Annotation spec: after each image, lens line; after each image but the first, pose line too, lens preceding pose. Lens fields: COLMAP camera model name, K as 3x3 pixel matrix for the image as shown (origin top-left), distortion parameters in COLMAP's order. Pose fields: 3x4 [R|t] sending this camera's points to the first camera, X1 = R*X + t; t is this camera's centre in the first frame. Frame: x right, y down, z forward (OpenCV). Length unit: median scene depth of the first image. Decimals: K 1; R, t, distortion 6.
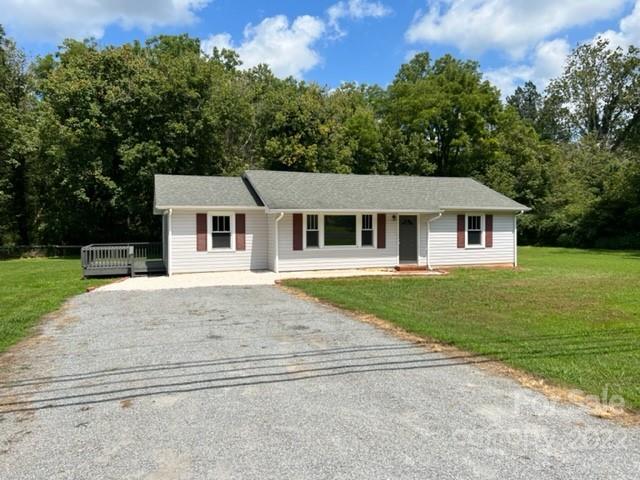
lens RADIAL K [[476.2, 0, 321.4], [0, 476.2, 239.2], [0, 0, 1]] dist [0.057006, -0.062617]
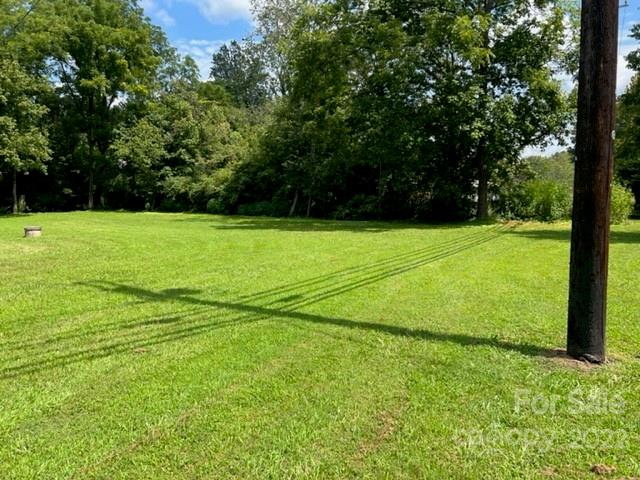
lens RADIAL K [[476.2, 0, 322.5], [0, 476.2, 243.6], [0, 0, 1]] dist [0.057006, -0.062617]
pose [[0.882355, -0.036839, 0.469139, 0.420705], [-0.000210, 0.996900, 0.078677, 0.002679], [-0.470584, -0.069520, 0.879612, 0.153174]]
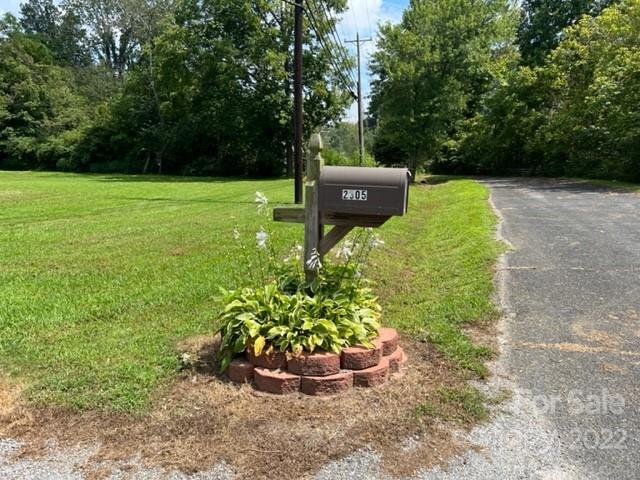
lens RADIAL K [[476.2, 0, 324.4], [0, 476.2, 239.8], [0, 0, 1]] dist [0.057006, -0.062617]
pose [[0.655122, -0.110598, 0.747384, 0.136343], [-0.004710, 0.988611, 0.150423, 0.005158], [-0.755509, -0.102065, 0.647140, -0.166574]]
